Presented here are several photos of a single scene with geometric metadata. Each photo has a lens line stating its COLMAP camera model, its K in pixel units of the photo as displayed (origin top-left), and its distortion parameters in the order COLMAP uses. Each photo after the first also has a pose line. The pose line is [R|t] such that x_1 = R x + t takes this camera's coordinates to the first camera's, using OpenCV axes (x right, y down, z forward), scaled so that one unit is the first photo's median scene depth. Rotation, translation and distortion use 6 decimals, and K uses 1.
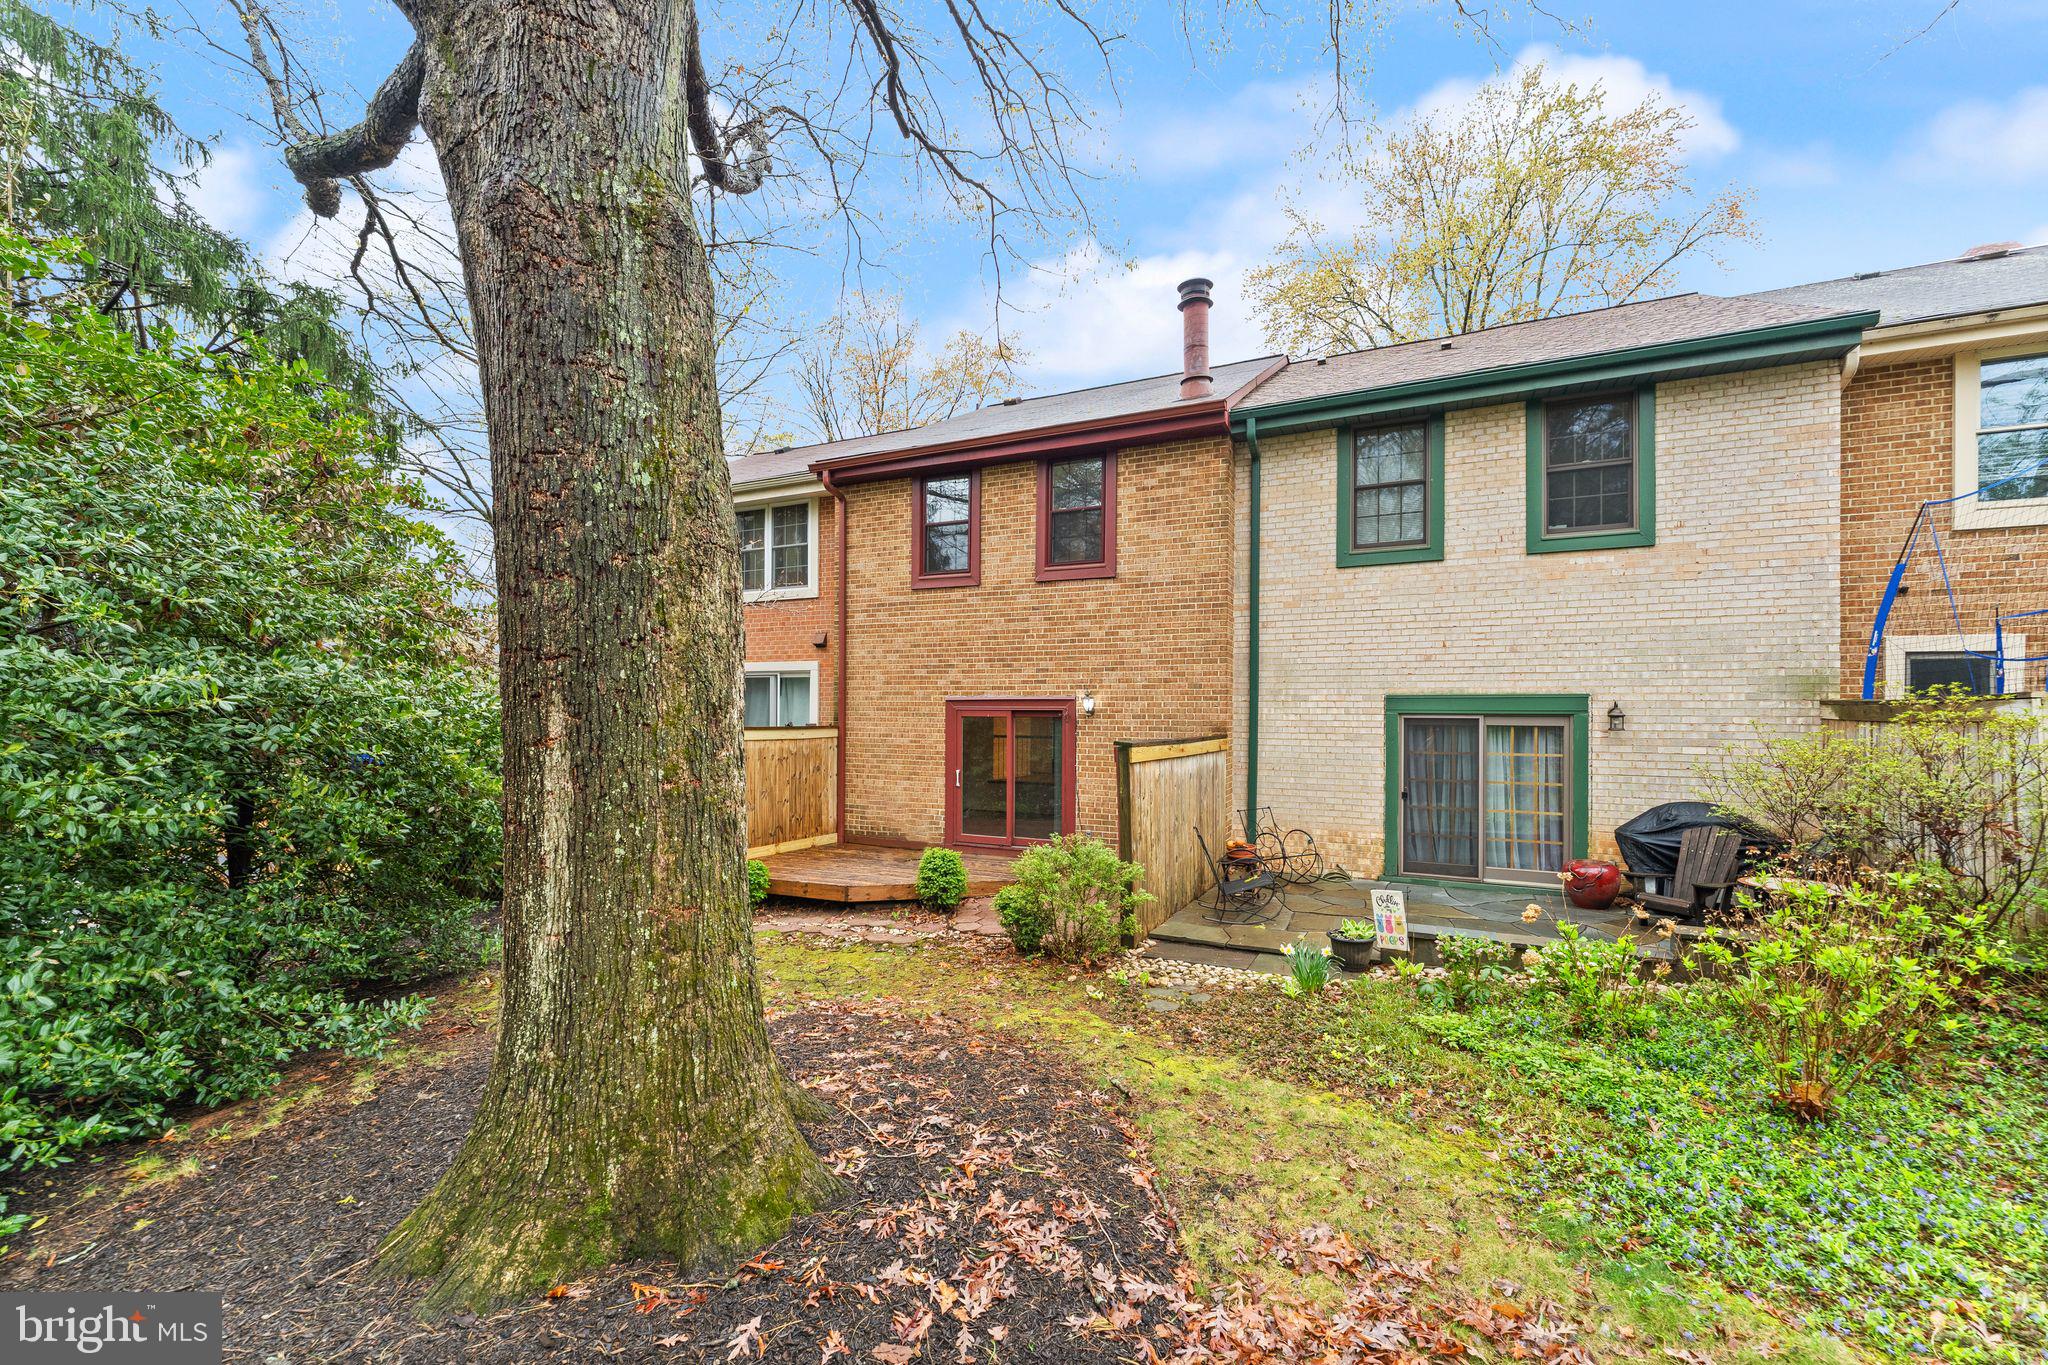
lens RADIAL K [[852.5, 0, 1029.7], [0, 852.5, 684.2], [0, 0, 1]] dist [0.000619, 0.000236]
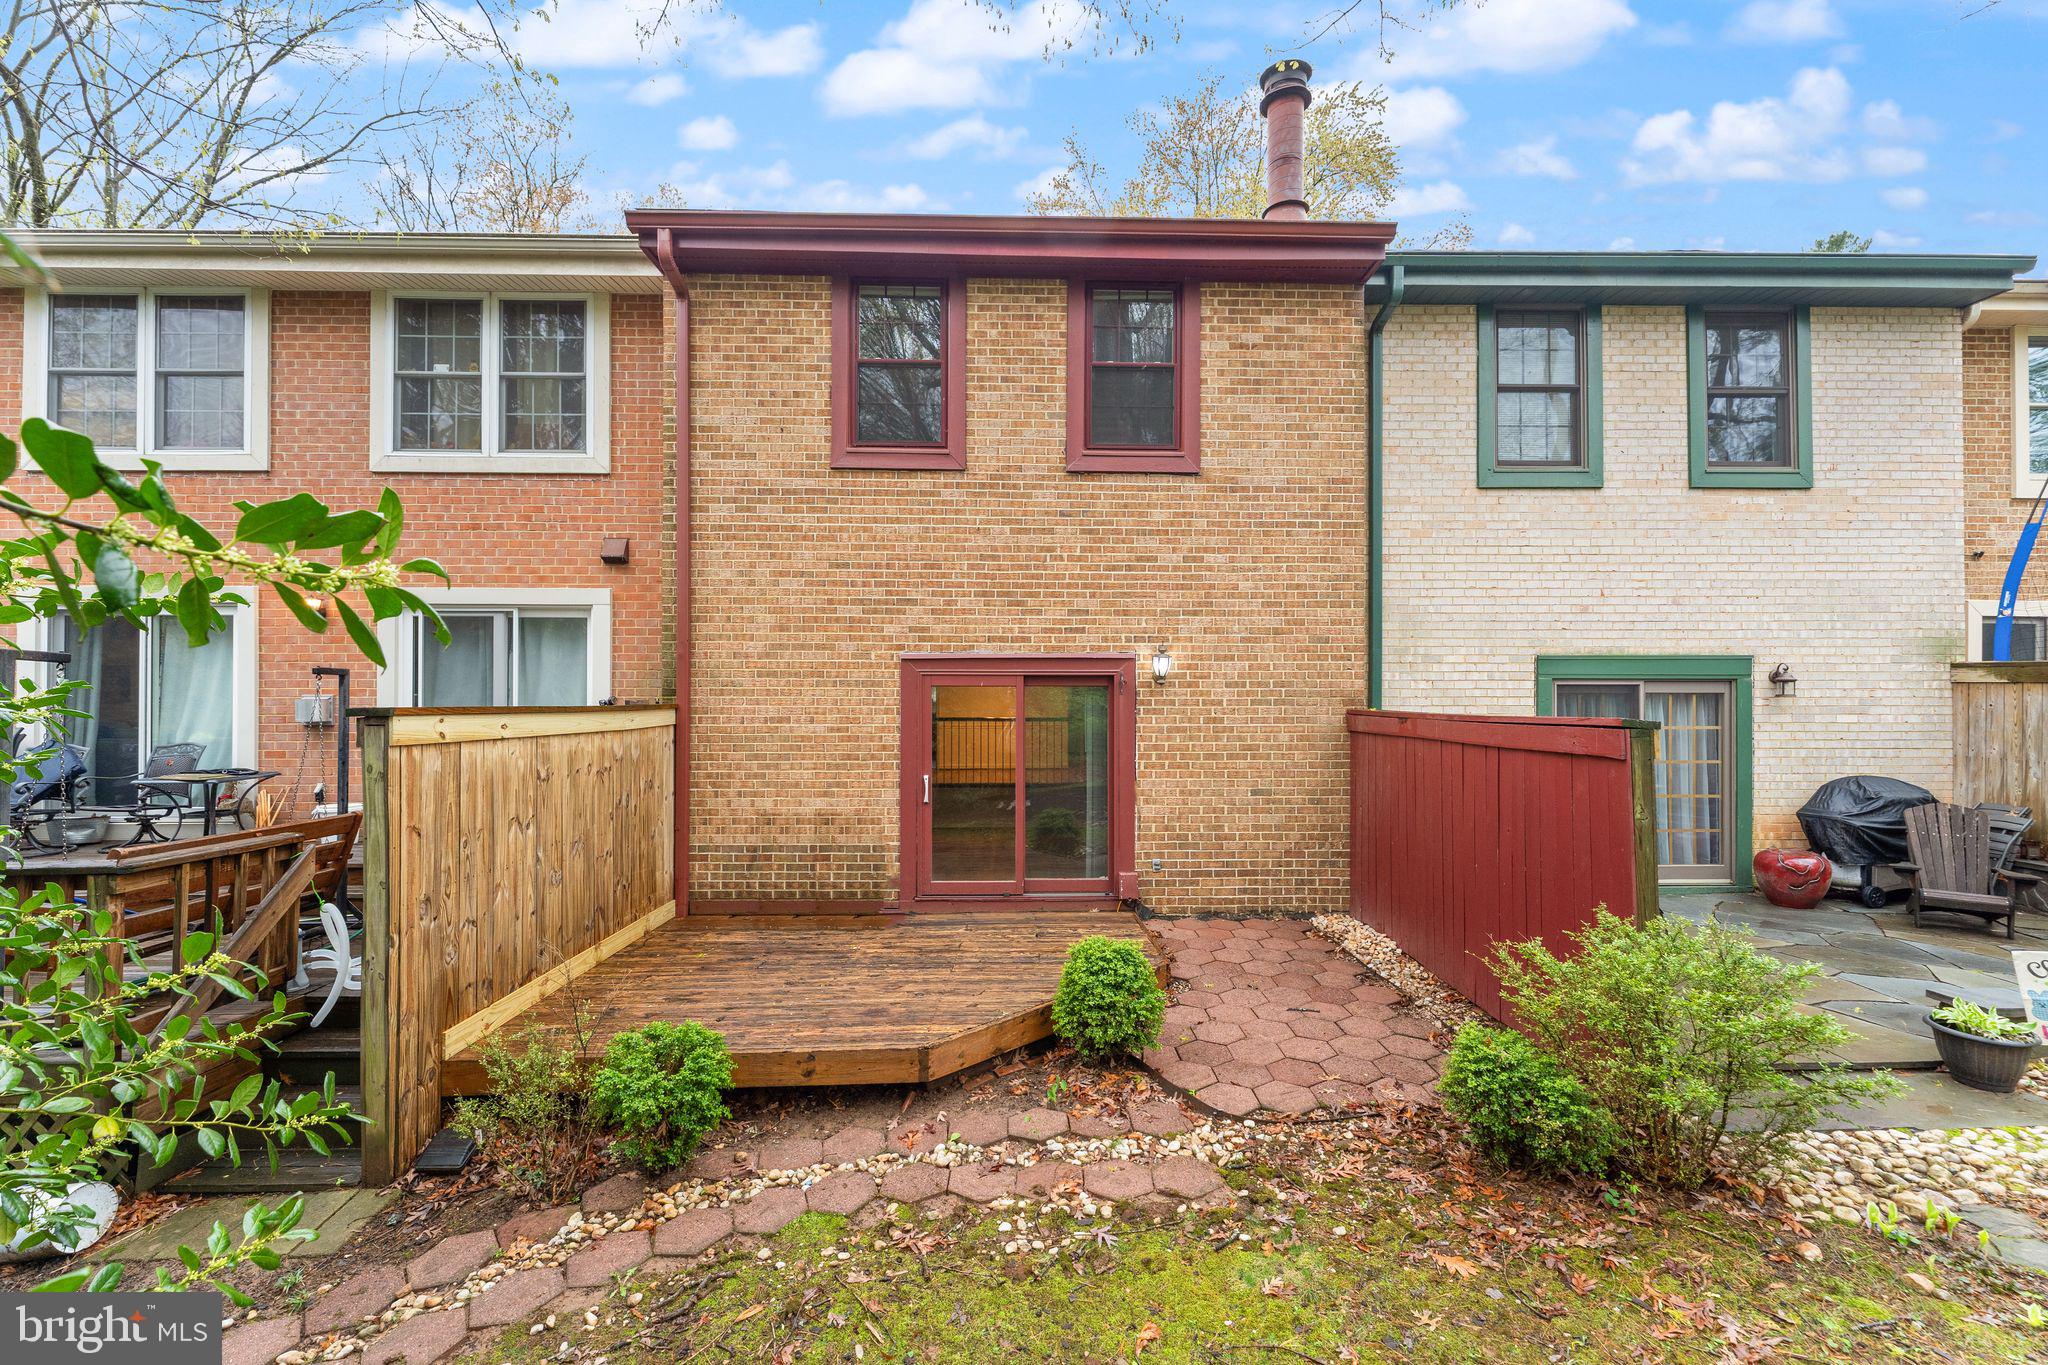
lens RADIAL K [[852.5, 0, 1029.7], [0, 852.5, 684.2], [0, 0, 1]] dist [0.000619, 0.000236]
pose [[0.887965, 0.004236, 0.459891, -0.332732], [-0.010258, 0.999891, 0.010595, 0.033357], [-0.459796, -0.014126, 0.887912, 0.488173]]
